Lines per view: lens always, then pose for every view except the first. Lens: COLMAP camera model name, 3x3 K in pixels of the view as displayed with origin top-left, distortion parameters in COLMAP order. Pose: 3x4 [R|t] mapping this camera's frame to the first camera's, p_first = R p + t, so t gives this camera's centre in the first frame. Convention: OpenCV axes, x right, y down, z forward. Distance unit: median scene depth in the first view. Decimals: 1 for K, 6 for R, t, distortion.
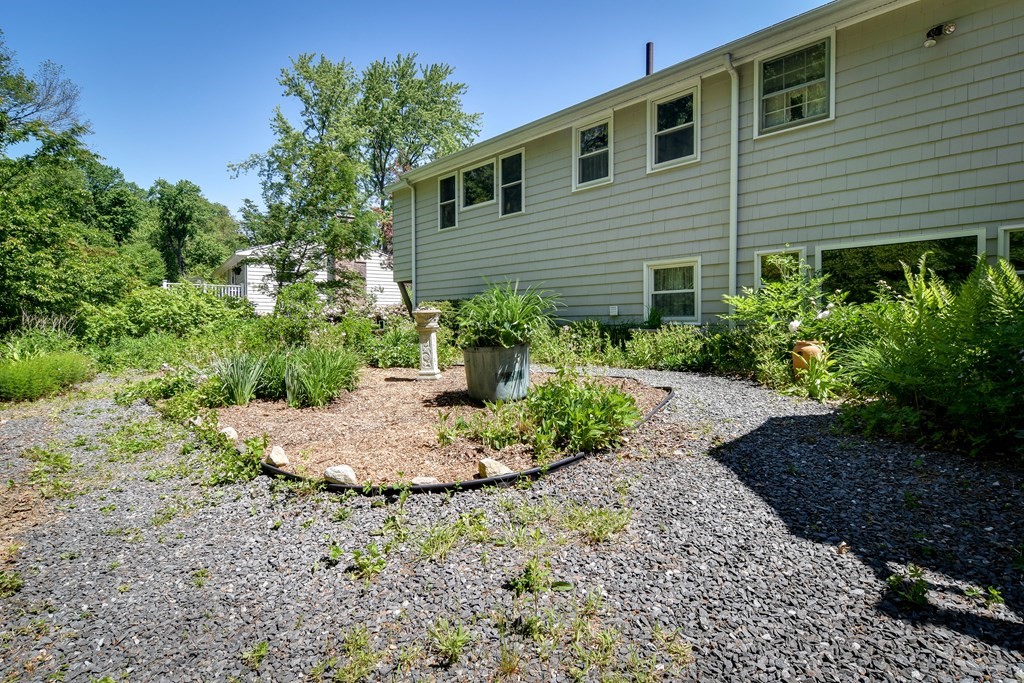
lens RADIAL K [[546.7, 0, 501.6], [0, 546.7, 324.0], [0, 0, 1]] dist [0.000351, -0.001498]
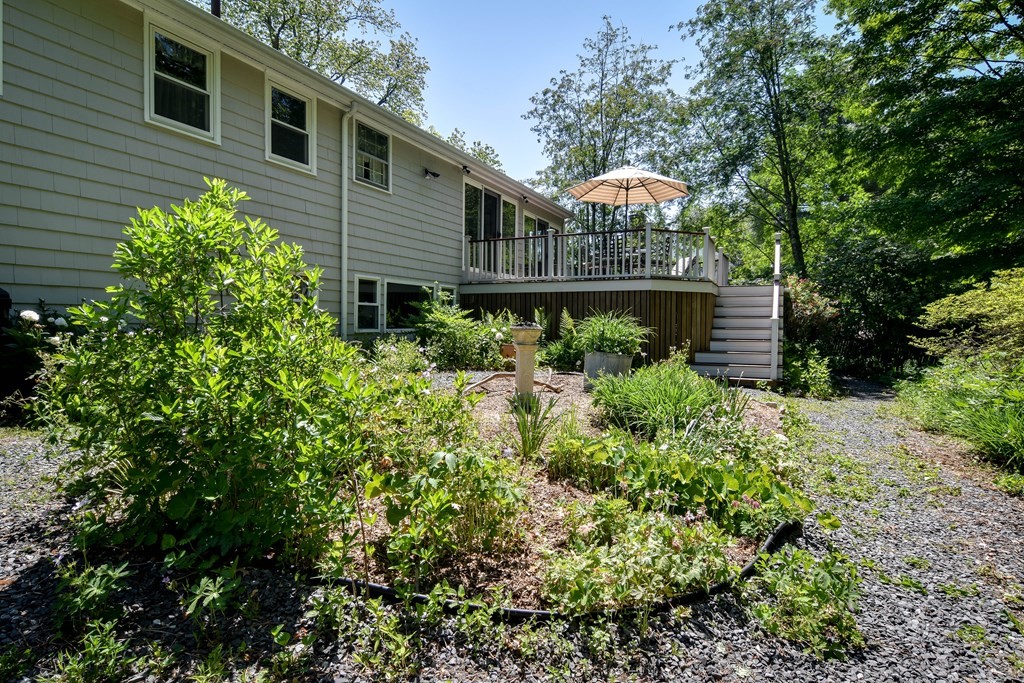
lens RADIAL K [[546.7, 0, 501.6], [0, 546.7, 324.0], [0, 0, 1]] dist [0.000351, -0.001498]
pose [[-0.368836, 0.011687, 0.929421, -0.687148], [0.006237, 0.999930, -0.010099, -0.007655], [-0.929474, 0.002072, -0.368883, 1.012949]]
